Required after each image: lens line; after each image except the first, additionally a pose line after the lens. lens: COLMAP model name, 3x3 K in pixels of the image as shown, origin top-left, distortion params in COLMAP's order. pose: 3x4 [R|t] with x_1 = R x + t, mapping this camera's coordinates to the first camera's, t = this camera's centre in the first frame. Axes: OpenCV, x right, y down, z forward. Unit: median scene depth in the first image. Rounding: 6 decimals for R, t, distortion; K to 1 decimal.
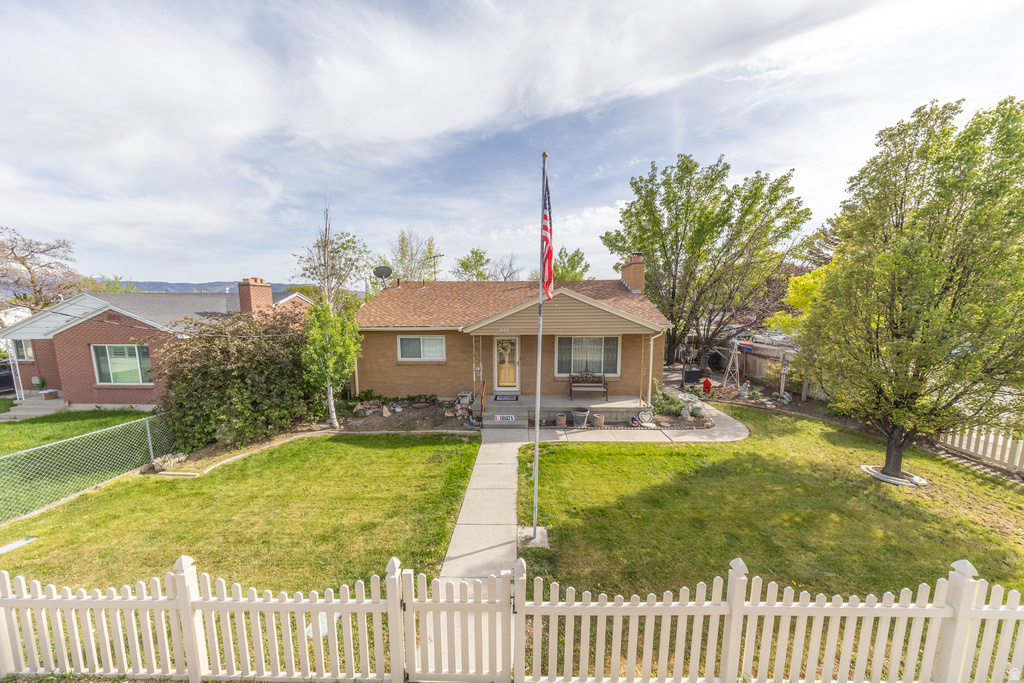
lens RADIAL K [[315.5, 0, 512.7], [0, 315.5, 339.8], [0, 0, 1]] dist [-0.005047, -0.000097]
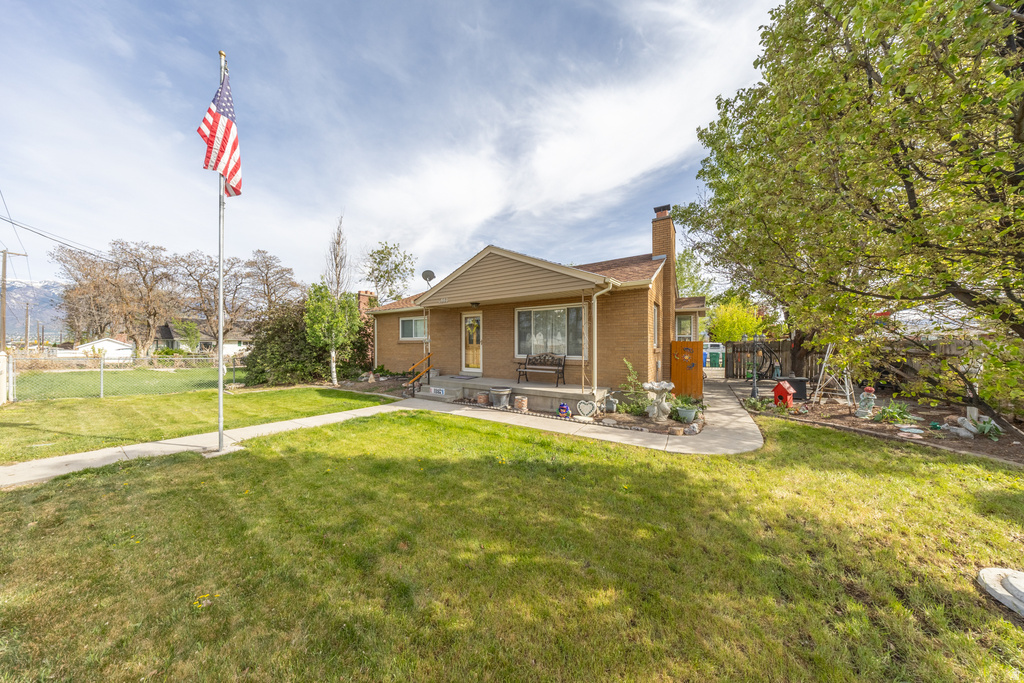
lens RADIAL K [[298.0, 0, 515.4], [0, 298.0, 346.2], [0, 0, 1]] dist [-0.009335, 0.000965]
pose [[0.852612, 0.008317, -0.522478, 0.621115], [-0.061640, 0.994493, -0.084756, 0.170994], [0.518896, 0.104469, 0.848430, 0.343333]]
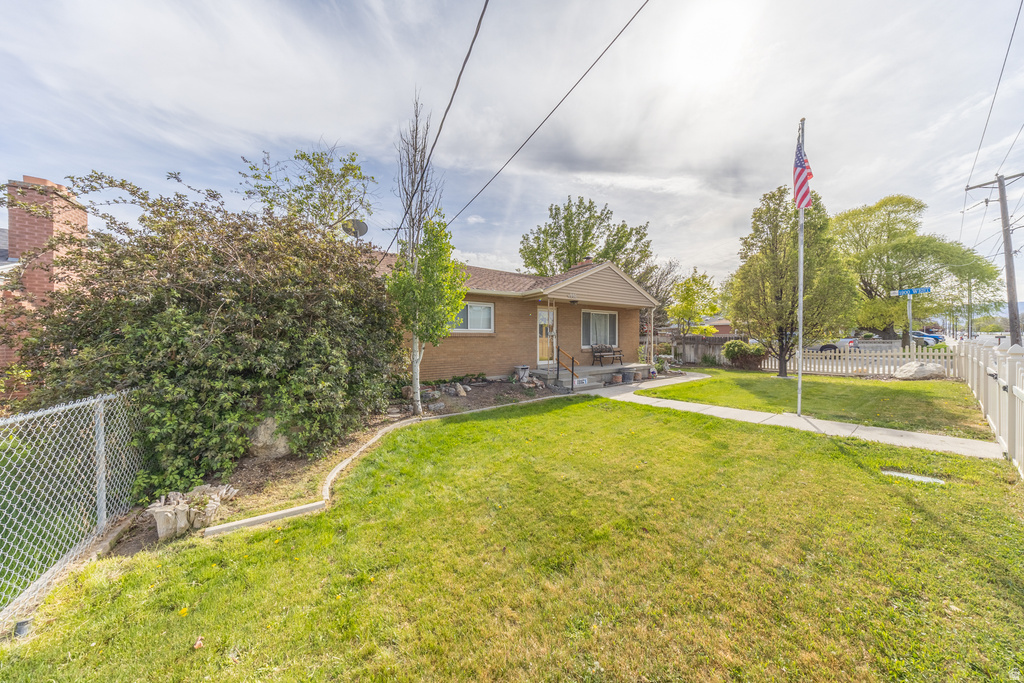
lens RADIAL K [[298.0, 0, 521.3], [0, 298.0, 343.8], [0, 0, 1]] dist [-0.009335, 0.000965]
pose [[0.799789, -0.007278, 0.600238, -0.720624], [0.060453, 0.995819, -0.068477, 0.176256], [-0.597230, 0.091053, 0.796885, 0.336747]]
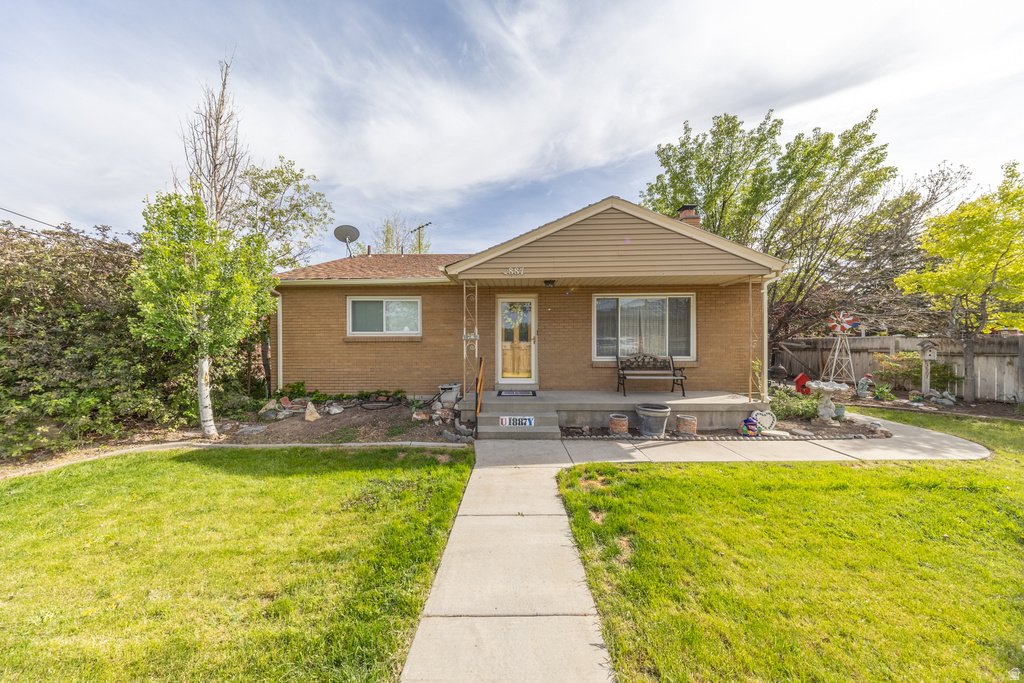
lens RADIAL K [[298.0, 0, 508.5], [0, 298.0, 342.7], [0, 0, 1]] dist [-0.009335, 0.000965]
pose [[0.999989, 0.002110, 0.004233, -0.042243], [-0.001641, 0.994146, -0.108031, 0.161112], [-0.004436, 0.108022, 0.994139, 0.446772]]
